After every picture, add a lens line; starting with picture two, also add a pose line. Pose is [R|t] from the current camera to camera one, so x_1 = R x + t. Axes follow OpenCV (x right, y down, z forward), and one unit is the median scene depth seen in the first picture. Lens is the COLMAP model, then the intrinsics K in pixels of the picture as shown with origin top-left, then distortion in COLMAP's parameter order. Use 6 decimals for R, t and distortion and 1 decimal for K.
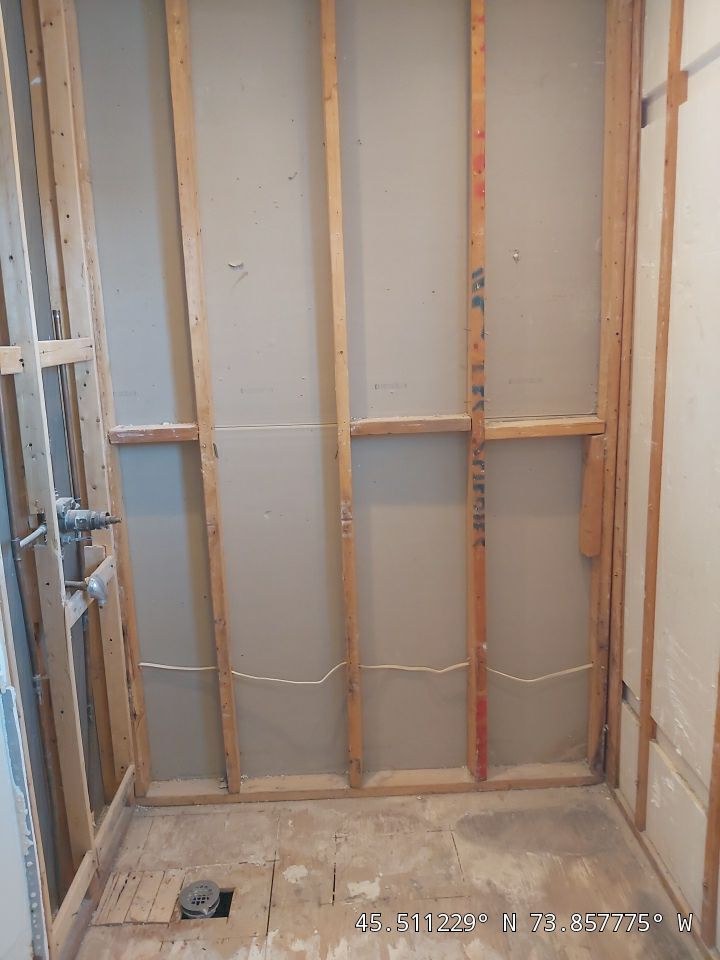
lens RADIAL K [[725.8, 0, 355.1], [0, 725.8, 465.7], [0, 0, 1]] dist [0.085389, -0.117325]
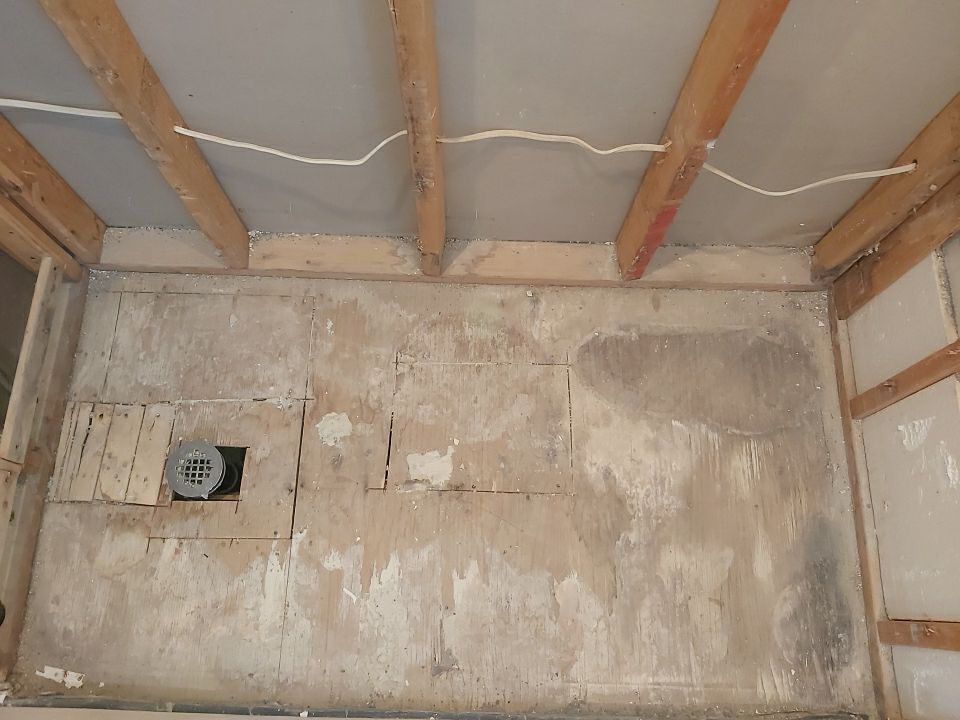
lens RADIAL K [[736.1, 0, 472.9], [0, 736.1, 355.2], [0, 0, 1]] dist [0.090875, -0.192058]
pose [[0.997902, 0.060699, 0.022518, 0.029503], [-0.049630, 0.493875, 0.868115, -0.092923], [0.041573, -0.867412, 0.495851, 0.711212]]
